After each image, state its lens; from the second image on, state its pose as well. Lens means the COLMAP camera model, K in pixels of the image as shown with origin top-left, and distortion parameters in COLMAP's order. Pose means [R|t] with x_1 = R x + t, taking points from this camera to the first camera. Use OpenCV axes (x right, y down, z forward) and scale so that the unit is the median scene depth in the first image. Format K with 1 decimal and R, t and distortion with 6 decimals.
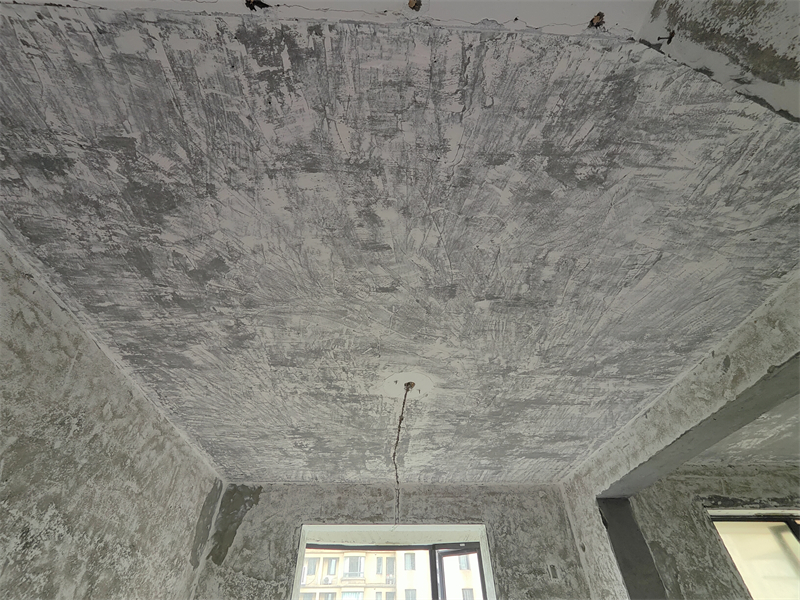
lens RADIAL K [[353.9, 0, 403.1], [0, 353.9, 295.5], [0, 0, 1]] dist [-0.000251, 0.000390]
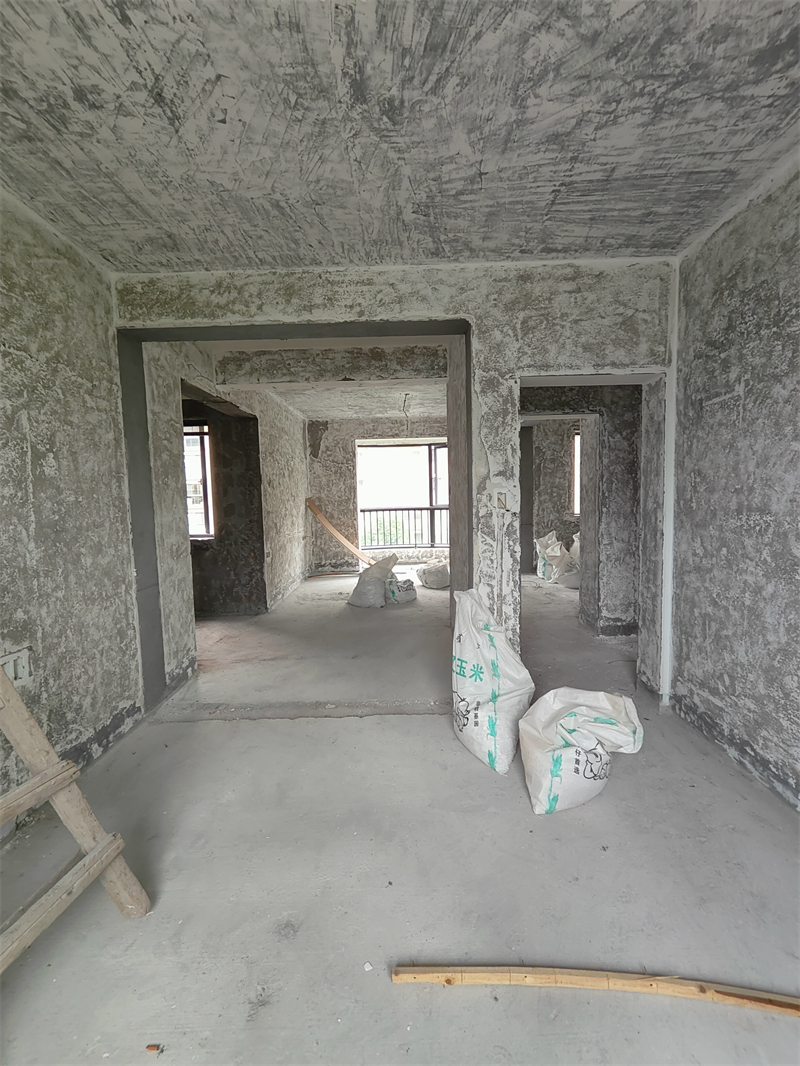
lens RADIAL K [[471.6, 0, 400.0], [0, 471.6, 533.0], [0, 0, 1]] dist [-0.000251, 0.000390]
pose [[0.997893, -0.007746, -0.064420, 0.097186], [0.054407, 0.640860, 0.765728, -0.878664], [0.035353, -0.767619, 0.639931, -0.901201]]
